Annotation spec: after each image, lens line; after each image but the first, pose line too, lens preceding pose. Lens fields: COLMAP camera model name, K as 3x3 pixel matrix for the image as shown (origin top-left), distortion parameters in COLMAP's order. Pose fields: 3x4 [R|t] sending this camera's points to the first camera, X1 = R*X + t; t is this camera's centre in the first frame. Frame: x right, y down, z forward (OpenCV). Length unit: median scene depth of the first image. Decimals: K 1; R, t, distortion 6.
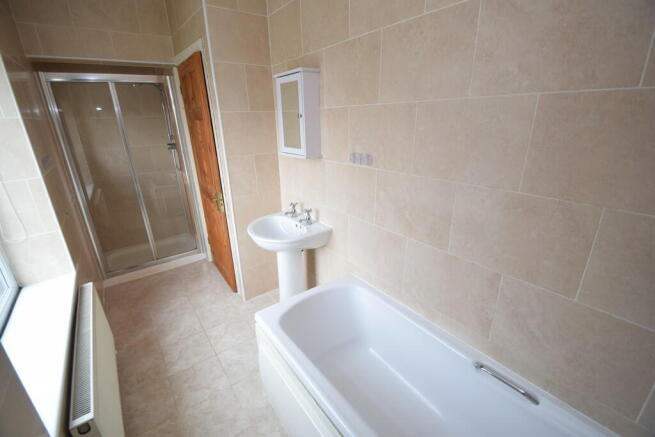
lens RADIAL K [[286.2, 0, 320.5], [0, 286.2, 217.4], [0, 0, 1]] dist [-0.000197, 0.000056]
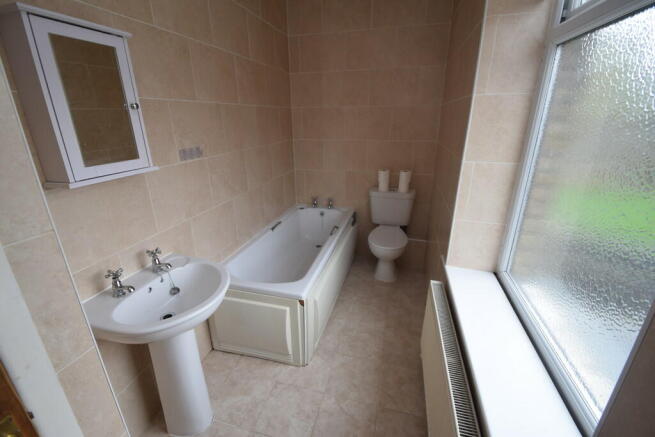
lens RADIAL K [[286.2, 0, 320.5], [0, 286.2, 217.4], [0, 0, 1]] dist [-0.000197, 0.000056]
pose [[-0.614095, -0.222118, 0.757331, -0.979081], [0.294144, 0.826033, 0.480779, -0.375361], [-0.732370, 0.518008, -0.441929, 1.244141]]
